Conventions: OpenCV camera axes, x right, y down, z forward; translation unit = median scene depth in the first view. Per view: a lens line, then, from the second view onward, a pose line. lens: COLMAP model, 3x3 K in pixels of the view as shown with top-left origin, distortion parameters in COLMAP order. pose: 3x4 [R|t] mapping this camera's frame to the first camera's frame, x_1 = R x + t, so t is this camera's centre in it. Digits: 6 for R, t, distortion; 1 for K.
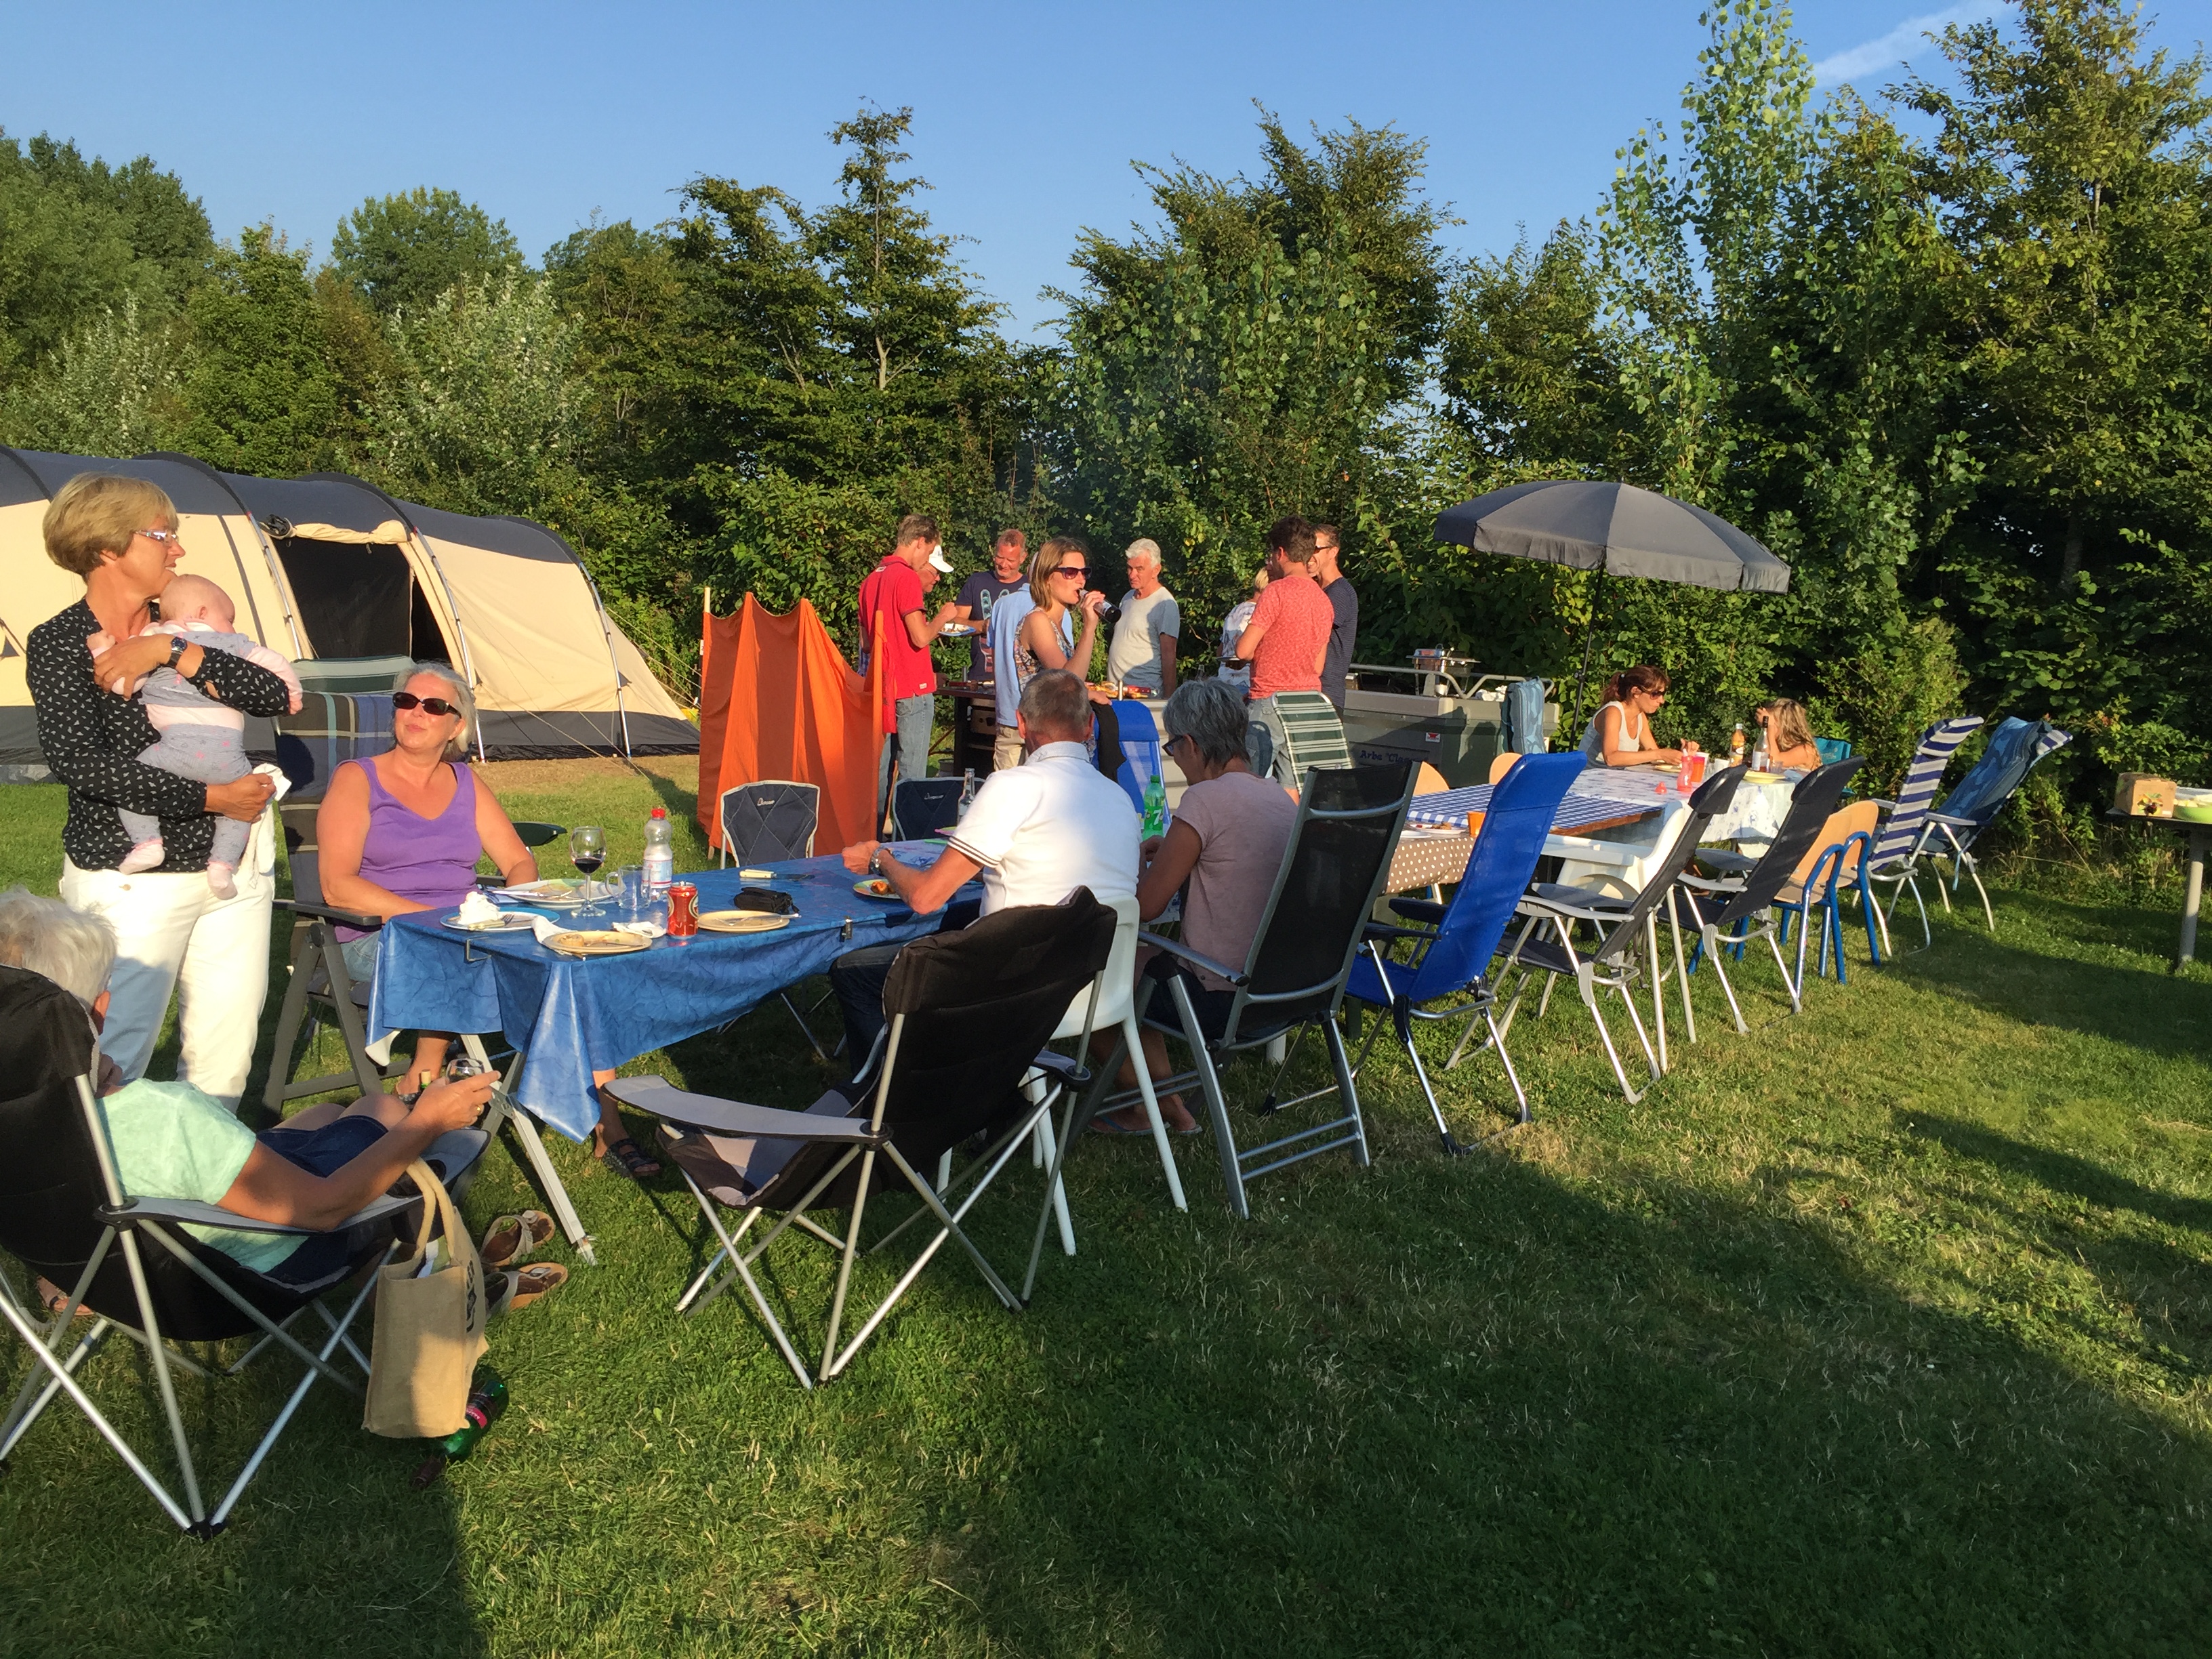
lens RADIAL K [[1855.5, 0, 1105.9], [0, 1855.5, 801.2], [0, 0, 1]] dist [0.097417, -0.122763]
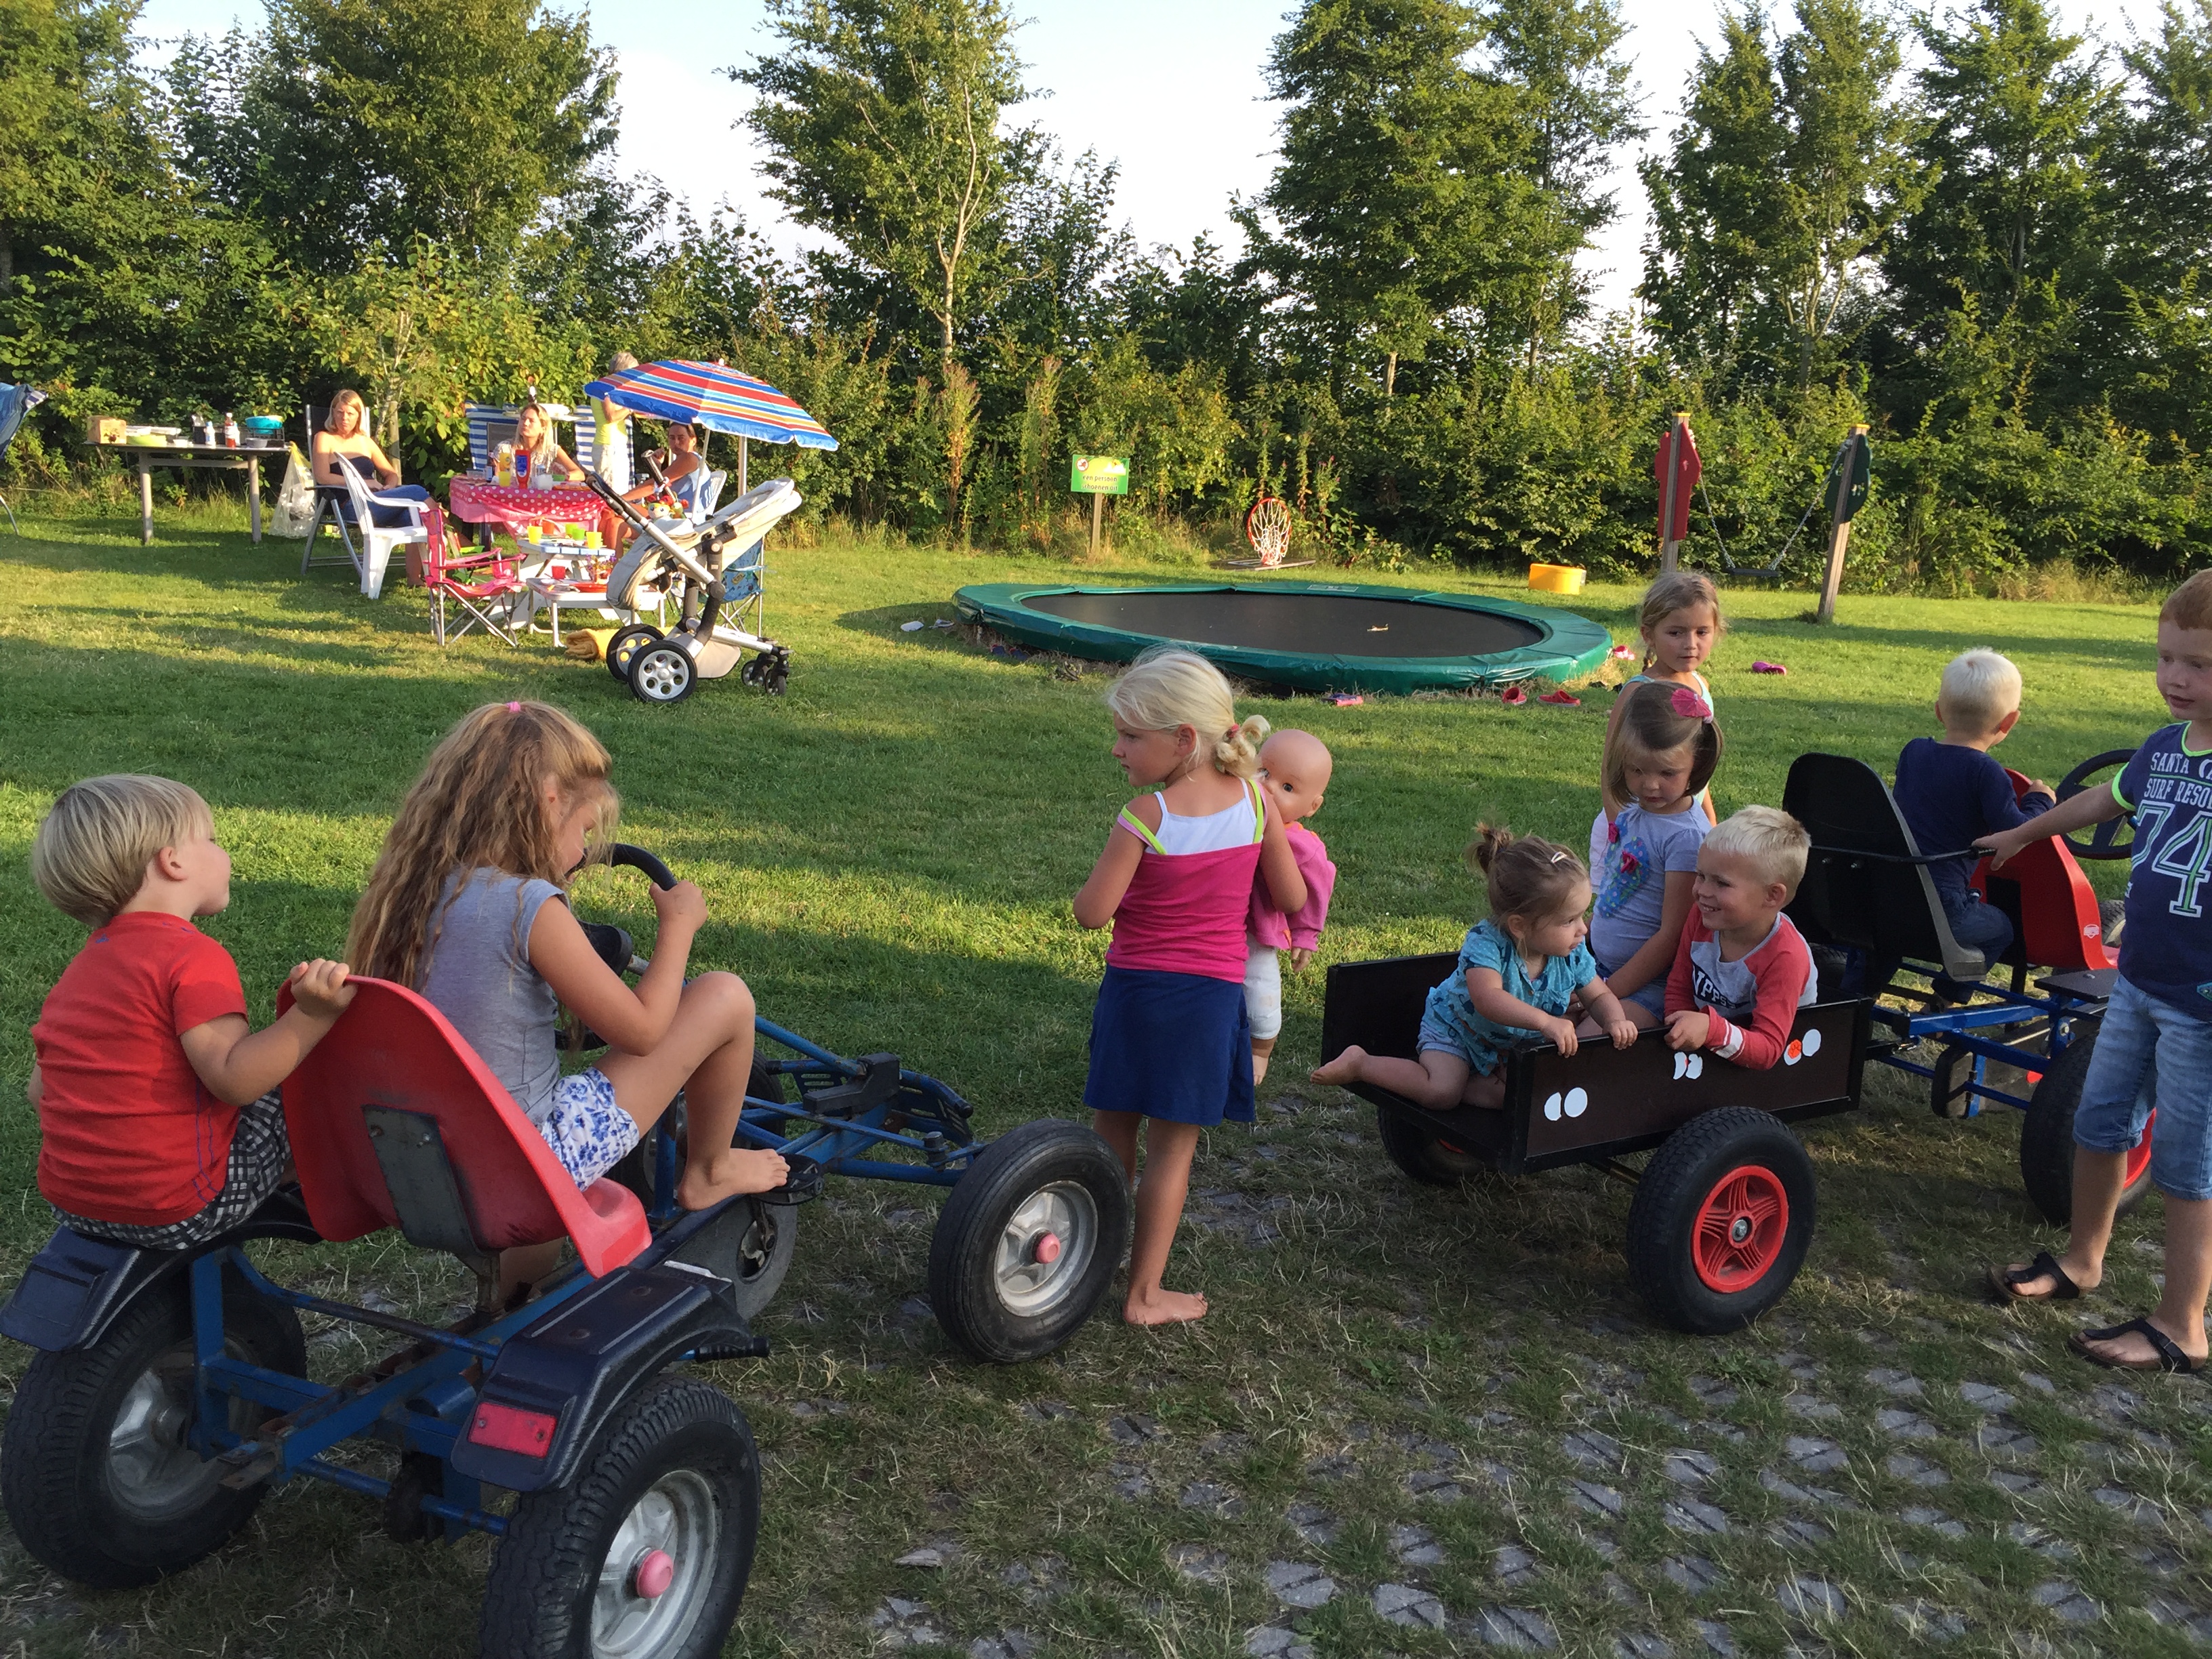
lens RADIAL K [[1856.2, 0, 1106.0], [0, 1856.2, 829.5], [0, 0, 1]] dist [0.081657, -0.112323]
pose [[0.525387, -0.207525, 0.825168, -0.280792], [0.063314, 0.976647, 0.205309, 0.039741], [-0.848504, -0.055622, 0.526257, -0.407958]]
